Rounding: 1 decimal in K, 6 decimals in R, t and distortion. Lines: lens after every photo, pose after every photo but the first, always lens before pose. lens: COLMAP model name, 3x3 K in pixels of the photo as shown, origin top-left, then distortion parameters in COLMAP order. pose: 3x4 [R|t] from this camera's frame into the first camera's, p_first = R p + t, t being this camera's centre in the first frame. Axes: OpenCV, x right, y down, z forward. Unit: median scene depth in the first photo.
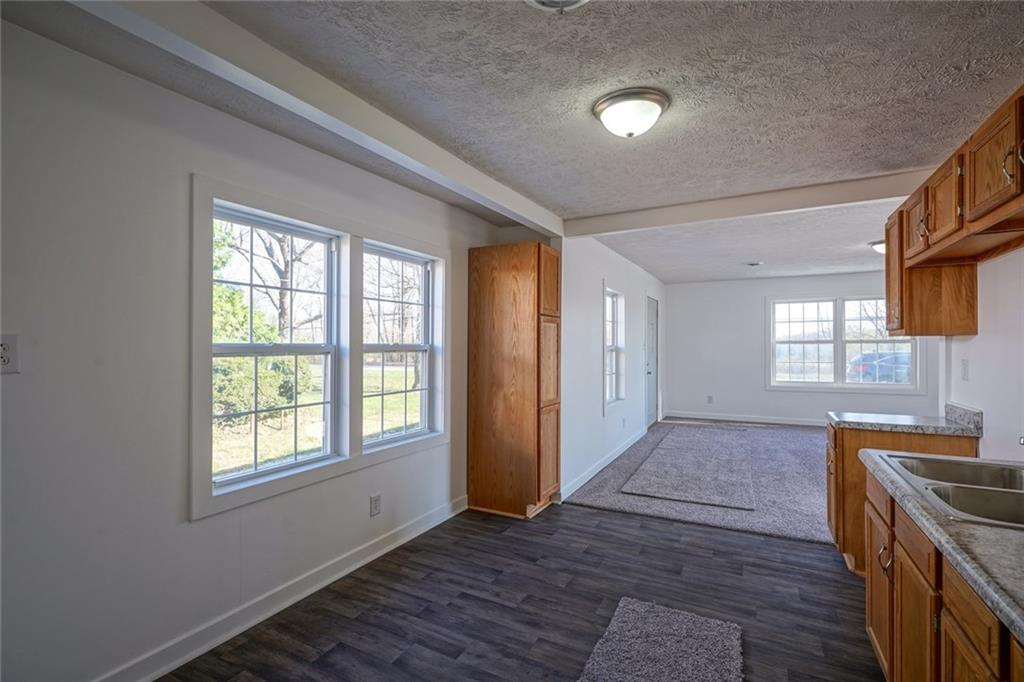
lens RADIAL K [[462.7, 0, 509.2], [0, 462.7, 344.6], [0, 0, 1]] dist [-0.009642, 0.004492]
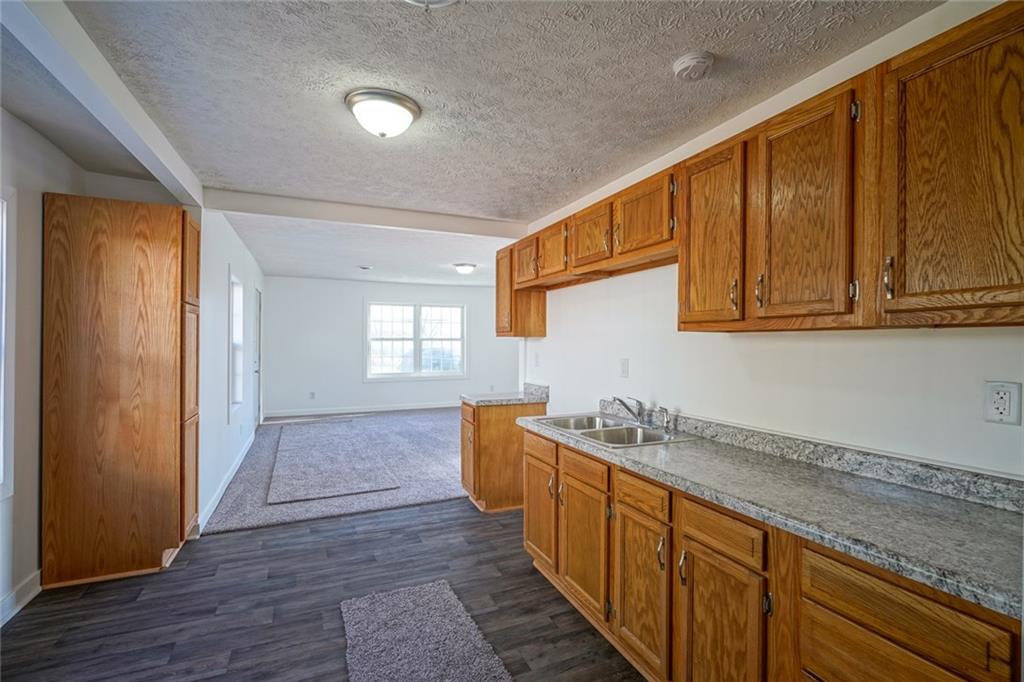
lens RADIAL K [[462.7, 0, 509.2], [0, 462.7, 344.3], [0, 0, 1]] dist [-0.009642, 0.004492]
pose [[0.620497, 0.001261, 0.784208, -0.245052], [-0.007497, 0.999963, 0.004324, -0.001463], [-0.784173, -0.008562, 0.620483, 0.104249]]
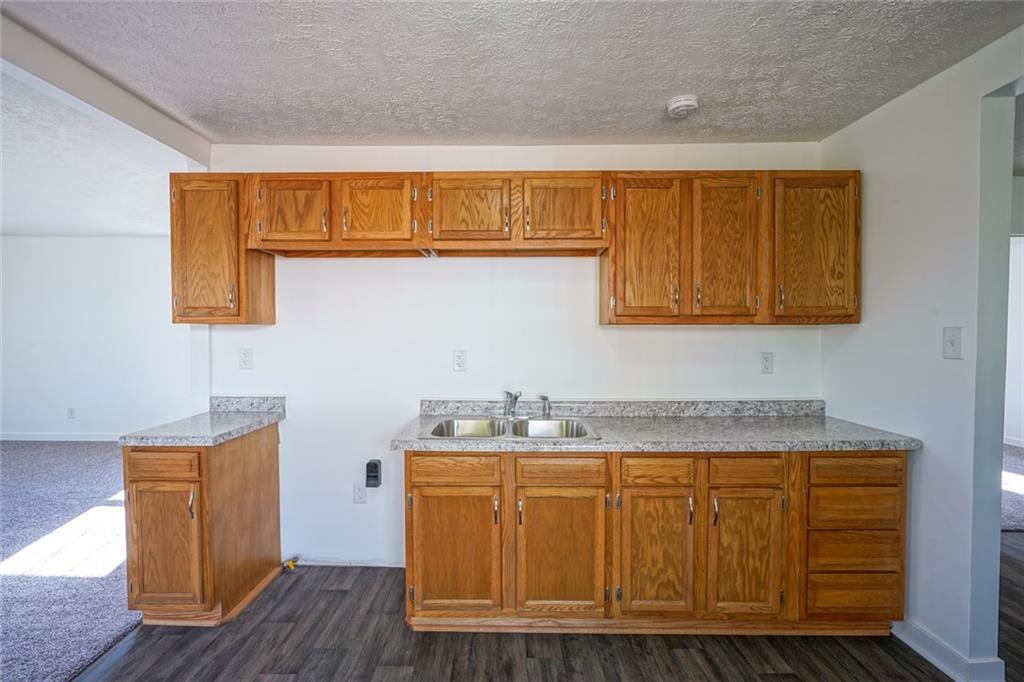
lens RADIAL K [[462.7, 0, 509.0], [0, 462.7, 344.6], [0, 0, 1]] dist [-0.009642, 0.004492]
pose [[-0.467204, -0.025170, 0.883791, -0.150605], [-0.003295, 0.999637, 0.026727, -0.004297], [-0.884144, 0.009575, -0.467117, 0.857636]]
